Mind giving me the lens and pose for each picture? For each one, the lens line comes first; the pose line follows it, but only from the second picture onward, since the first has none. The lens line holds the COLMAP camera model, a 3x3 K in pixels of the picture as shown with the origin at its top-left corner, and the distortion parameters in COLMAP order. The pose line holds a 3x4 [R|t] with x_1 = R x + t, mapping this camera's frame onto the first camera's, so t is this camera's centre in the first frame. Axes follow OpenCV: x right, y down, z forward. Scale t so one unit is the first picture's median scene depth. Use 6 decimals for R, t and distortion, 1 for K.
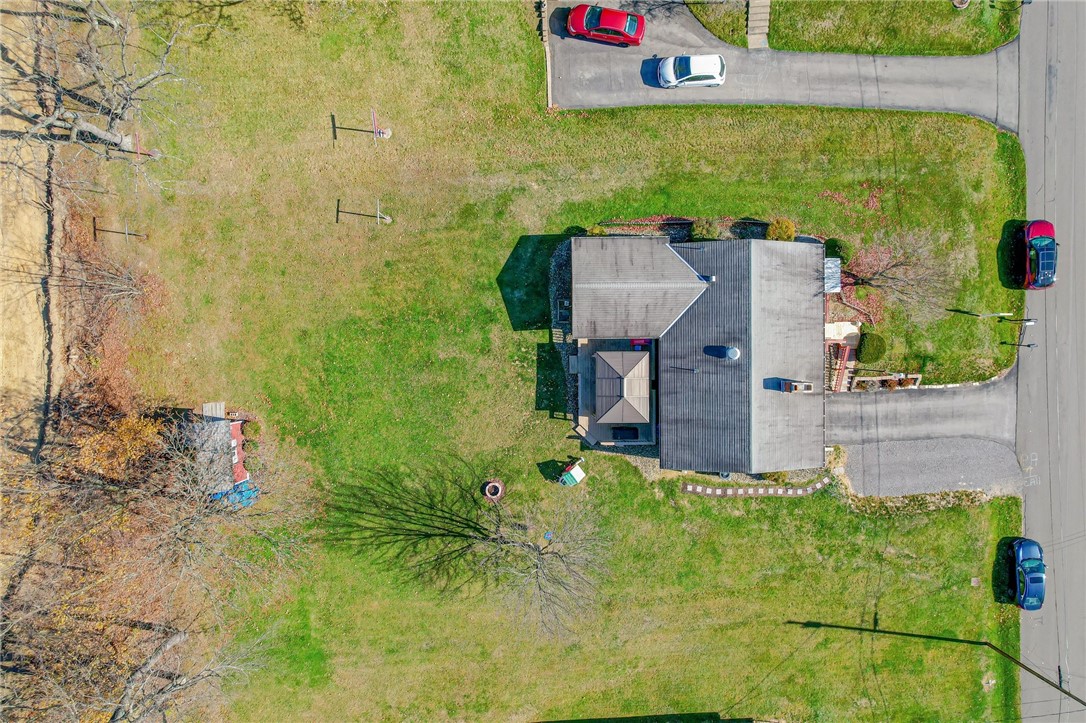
lens RADIAL K [[701.9, 0, 545.1], [0, 701.9, 366.6], [0, 0, 1]] dist [-0.085669, 0.080250]
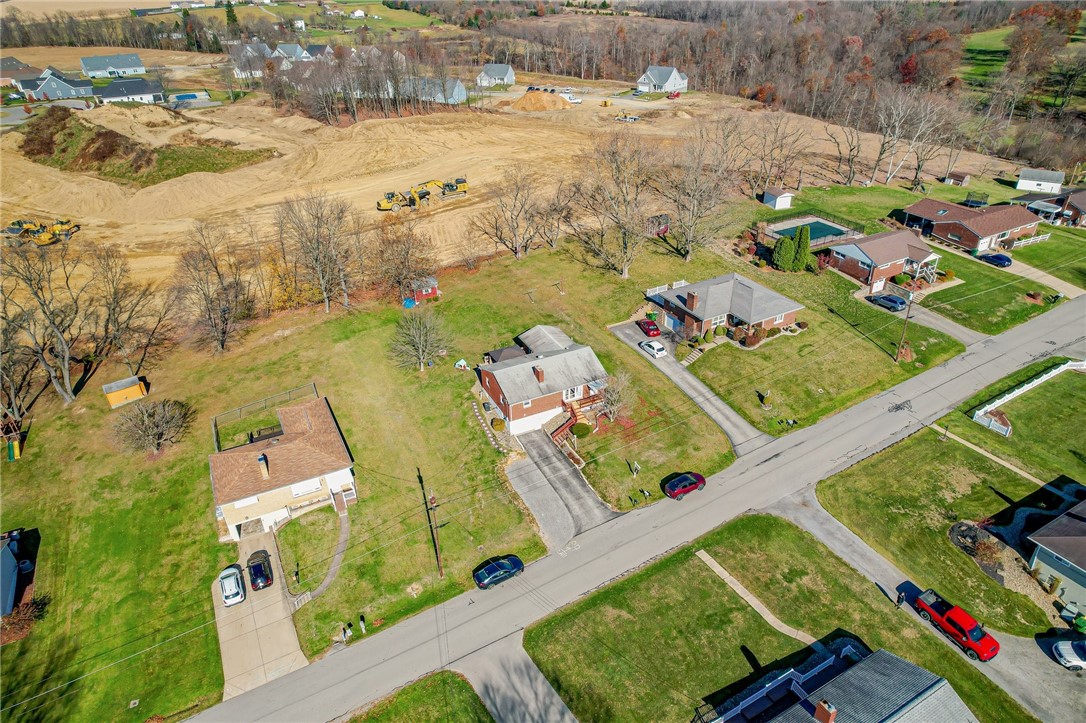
lens RADIAL K [[703.1, 0, 545.8], [0, 703.1, 364.3], [0, 0, 1]] dist [-0.089389, 0.083996]
pose [[0.430677, 0.446573, -0.784277, 1.714004], [-0.902506, 0.213947, -0.373778, 0.676573], [0.000874, 0.868792, 0.495177, -0.056171]]
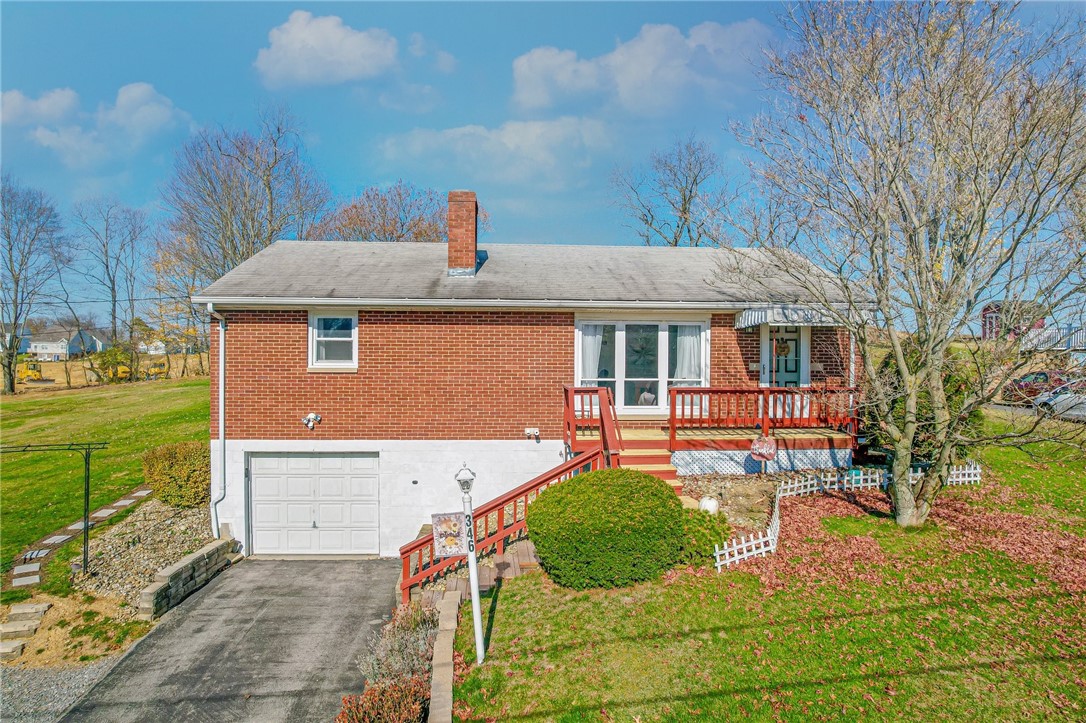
lens RADIAL K [[703.1, 0, 545.8], [0, 703.1, 364.3], [0, 0, 1]] dist [-0.089389, 0.083996]
pose [[0.041921, -0.000336, -0.999121, 0.639525], [-0.999000, -0.015543, -0.041910, 0.000475], [-0.015515, 0.999879, -0.000987, 0.915555]]
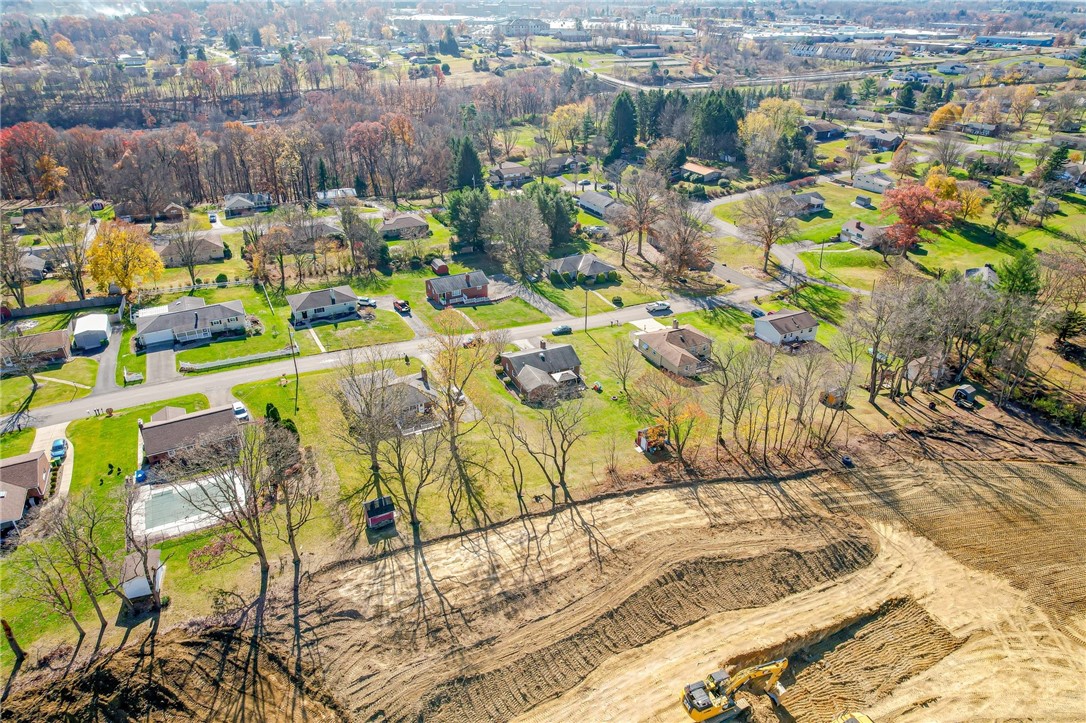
lens RADIAL K [[703.1, 0, 545.8], [0, 703.1, 364.3], [0, 0, 1]] dist [-0.089389, 0.083996]
pose [[-0.418503, -0.405548, 0.812642, -2.053135], [0.907995, -0.206565, 0.364522, -1.025952], [0.020032, 0.890428, 0.454683, -0.404366]]
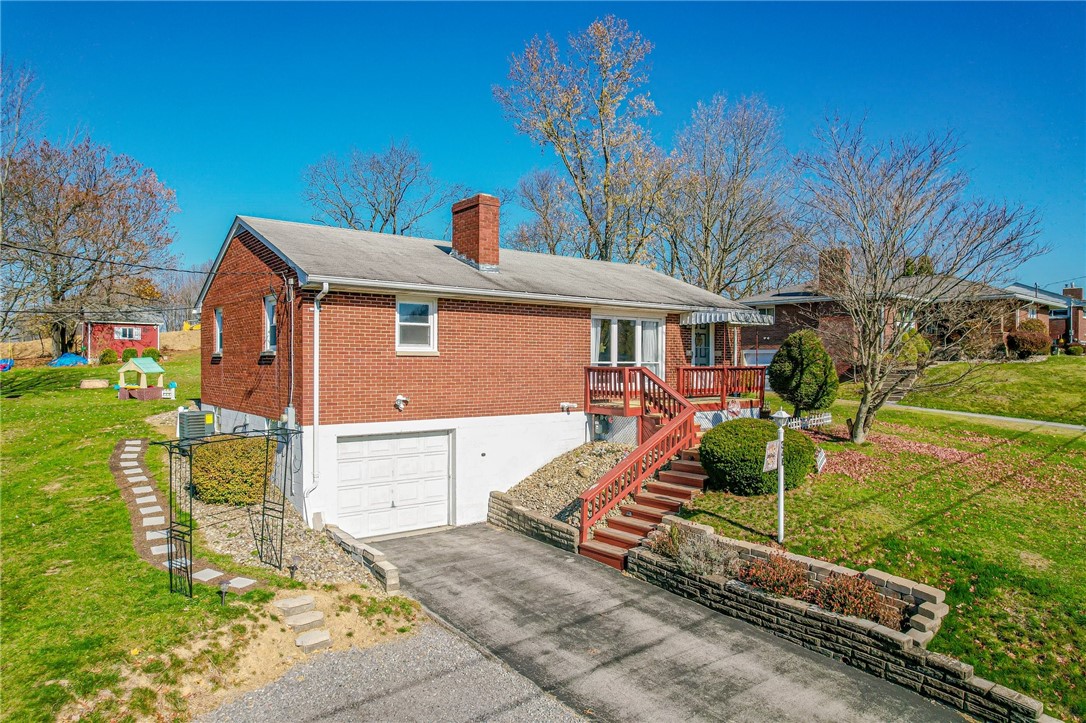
lens RADIAL K [[703.1, 0, 545.8], [0, 703.1, 364.3], [0, 0, 1]] dist [-0.089389, 0.083996]
pose [[0.604650, 0.000523, -0.796491, 0.623311], [-0.796430, -0.011987, -0.604612, 0.215958], [-0.009864, 0.999928, -0.006831, 0.925245]]
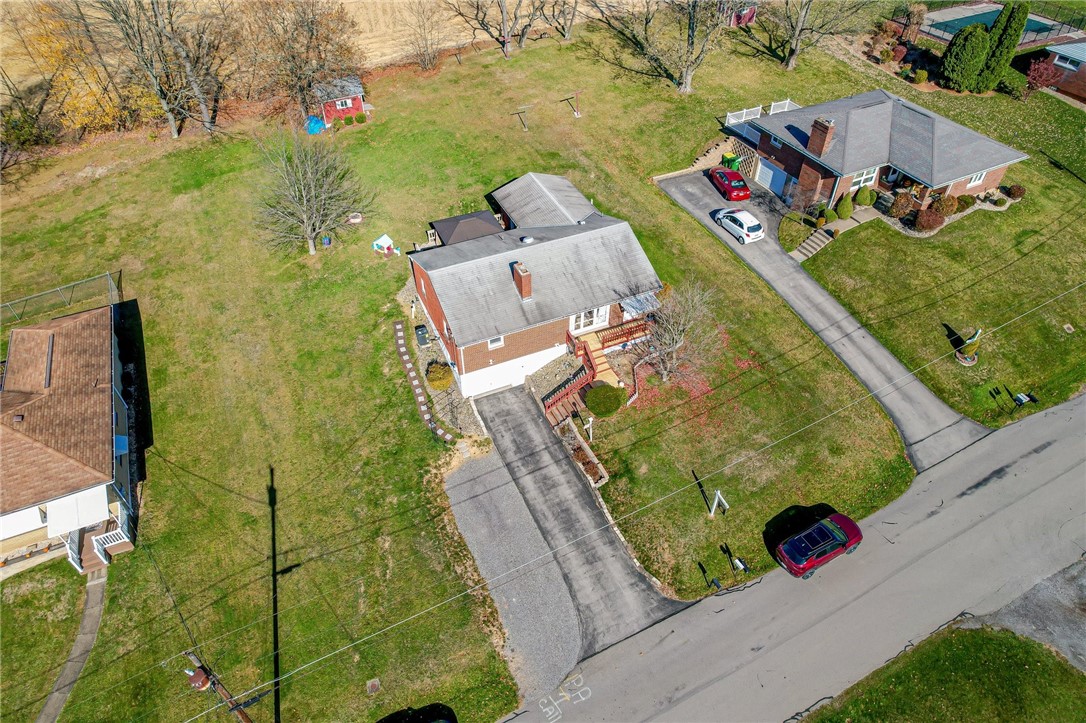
lens RADIAL K [[703.1, 0, 545.8], [0, 703.1, 364.3], [0, 0, 1]] dist [-0.089389, 0.083996]
pose [[0.401456, 0.629152, -0.665583, 0.968823], [-0.915650, 0.259489, -0.307002, 0.295035], [-0.020440, 0.732689, 0.680257, 0.336854]]
